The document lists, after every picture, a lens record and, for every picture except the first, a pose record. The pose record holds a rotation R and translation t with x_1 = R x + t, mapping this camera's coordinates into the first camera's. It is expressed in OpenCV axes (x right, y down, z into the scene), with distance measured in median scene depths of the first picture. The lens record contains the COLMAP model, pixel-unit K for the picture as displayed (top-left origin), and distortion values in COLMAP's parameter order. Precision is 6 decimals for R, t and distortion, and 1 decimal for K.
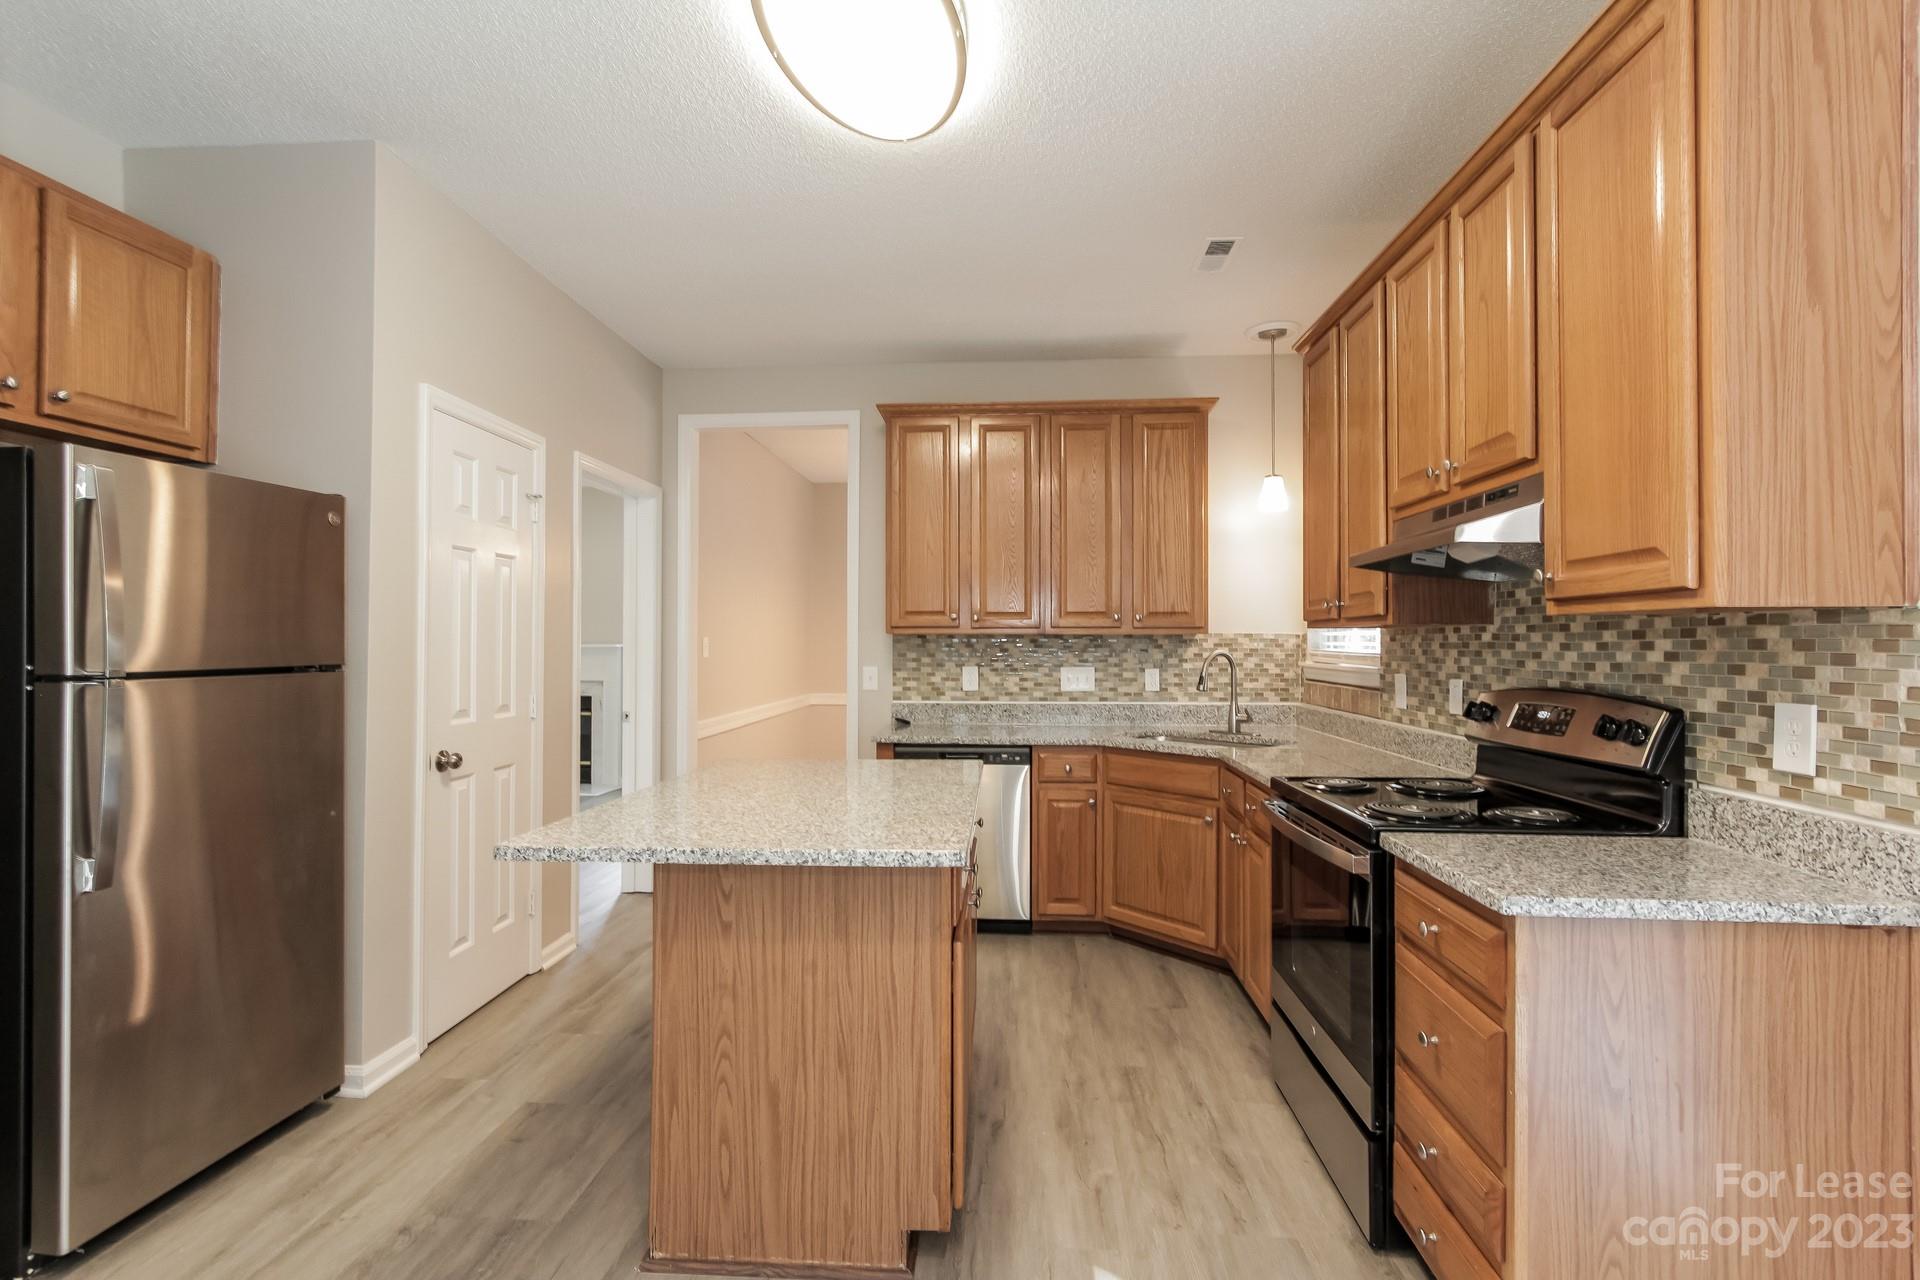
lens RADIAL K [[879.9, 0, 944.6], [0, 879.9, 636.5], [0, 0, 1]] dist [0.002199, 0.001653]
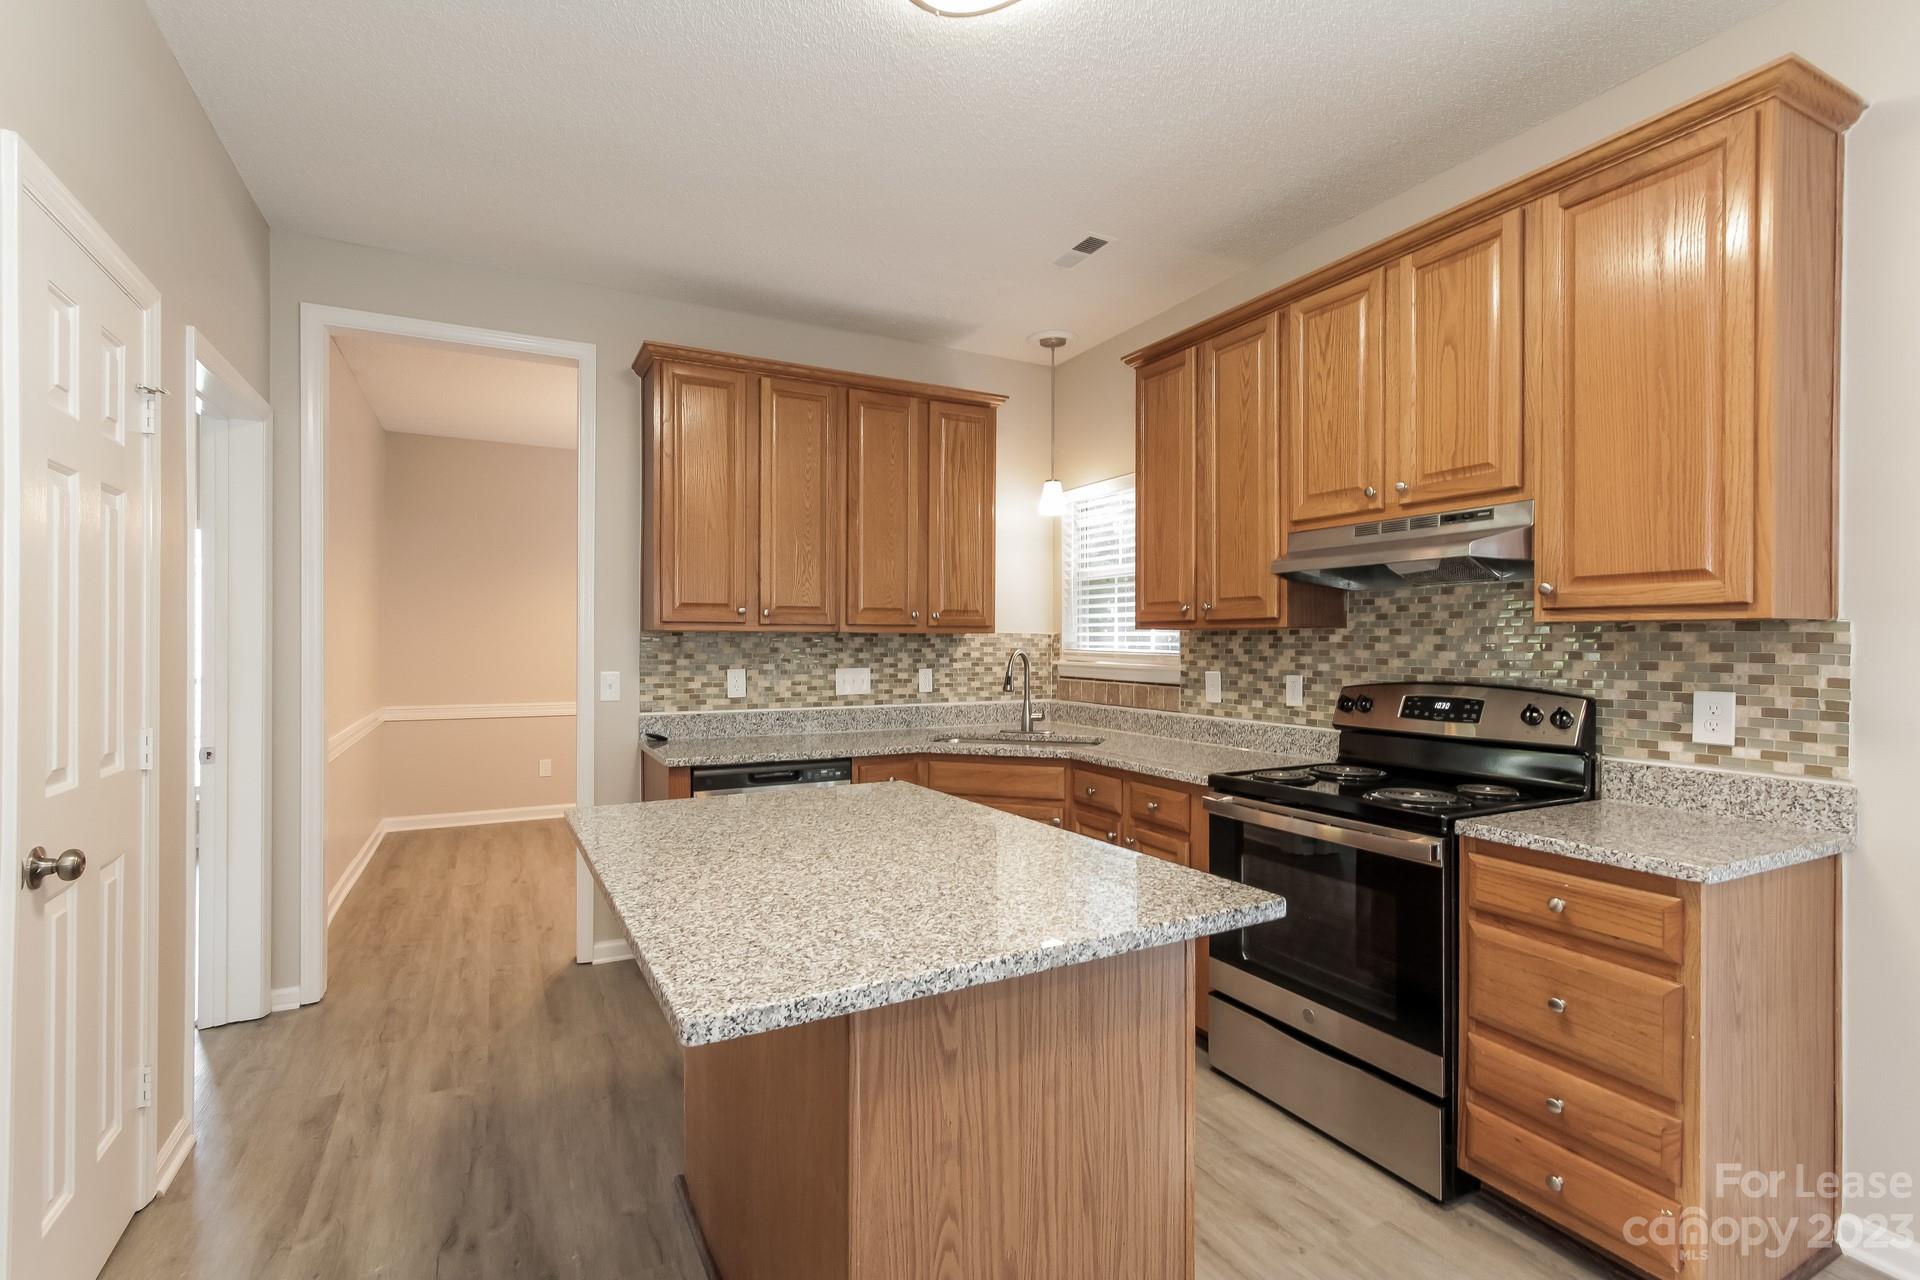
lens RADIAL K [[879.9, 0, 955.4], [0, 879.9, 641.7], [0, 0, 1]] dist [0.002199, 0.001653]
pose [[0.848351, 0.001556, 0.529431, -0.480366], [-0.006636, 0.999948, 0.007694, -0.001239], [-0.529392, -0.010040, 0.848318, 0.329029]]
